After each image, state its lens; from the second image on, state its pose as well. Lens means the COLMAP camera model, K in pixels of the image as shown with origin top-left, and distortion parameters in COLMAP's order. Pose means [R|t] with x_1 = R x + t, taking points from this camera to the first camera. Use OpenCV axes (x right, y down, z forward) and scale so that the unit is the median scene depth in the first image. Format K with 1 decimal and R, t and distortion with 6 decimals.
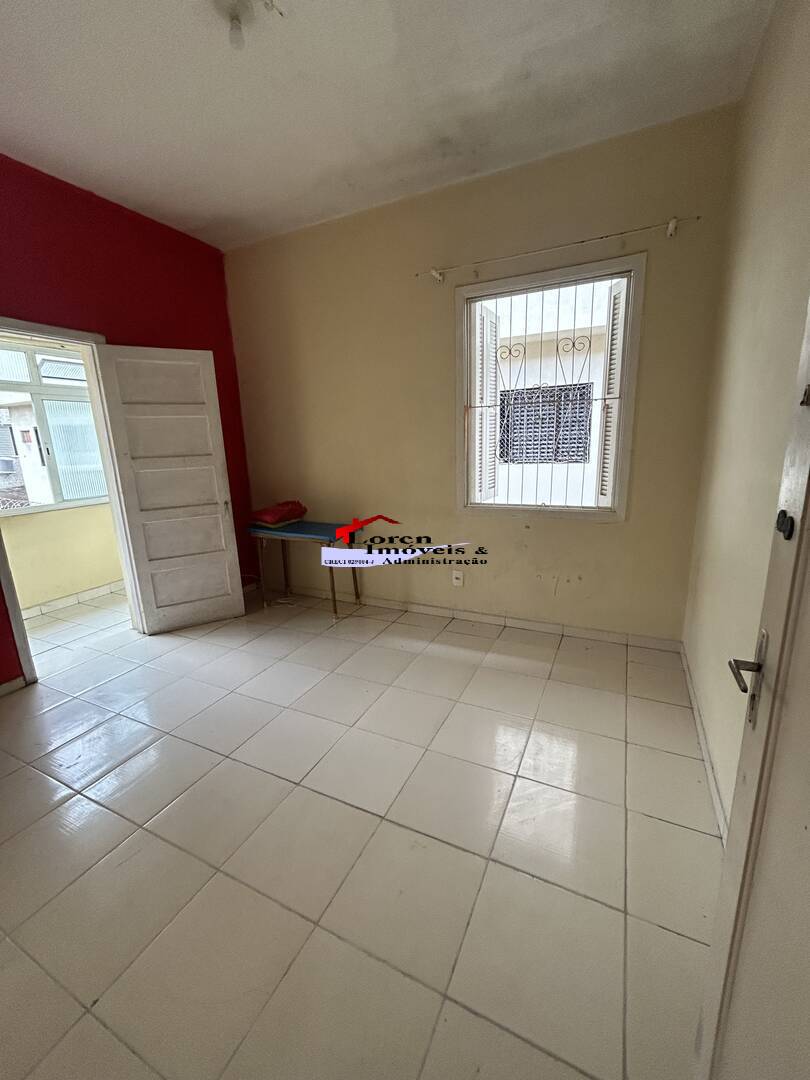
lens RADIAL K [[442.5, 0, 405.0], [0, 442.5, 540.0], [0, 0, 1]] dist [0.000858, 0.000010]
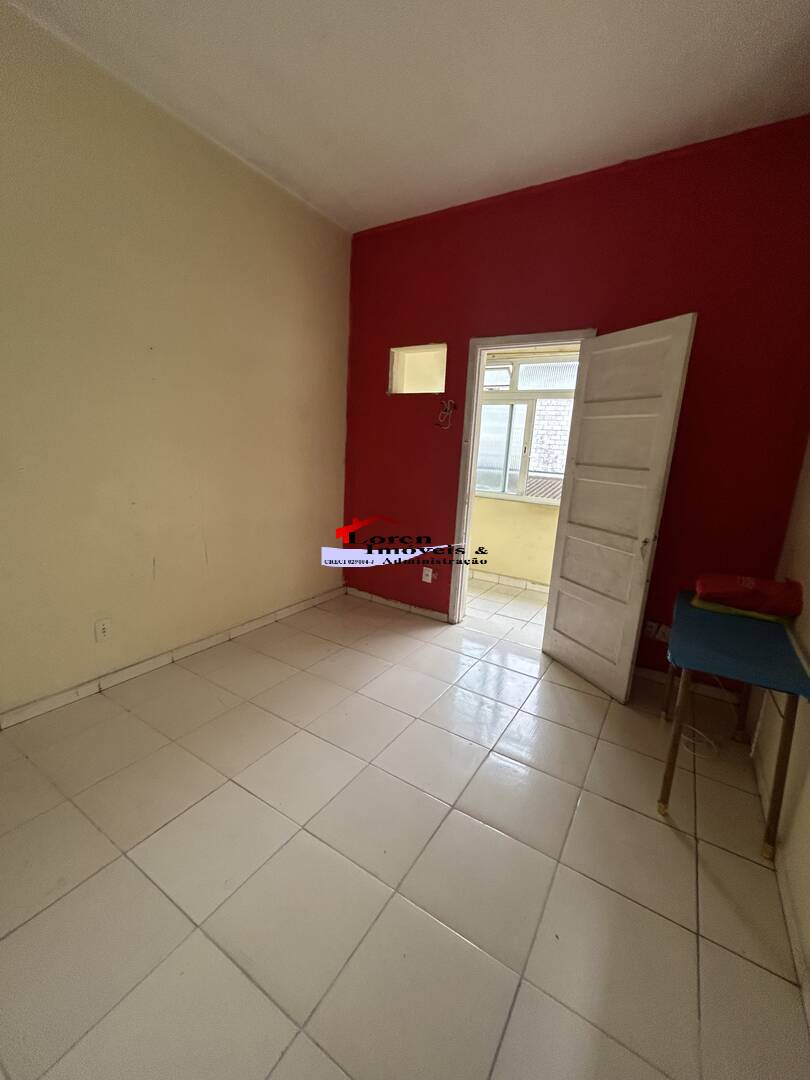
lens RADIAL K [[440.4, 0, 410.3], [0, 440.4, 539.7], [0, 0, 1]] dist [-0.000452, -0.000205]
pose [[-0.112888, 0.238732, -0.964501, 0.310088], [-0.260939, 0.929512, 0.260613, -0.180853], [0.958732, 0.281096, -0.042636, 0.735244]]
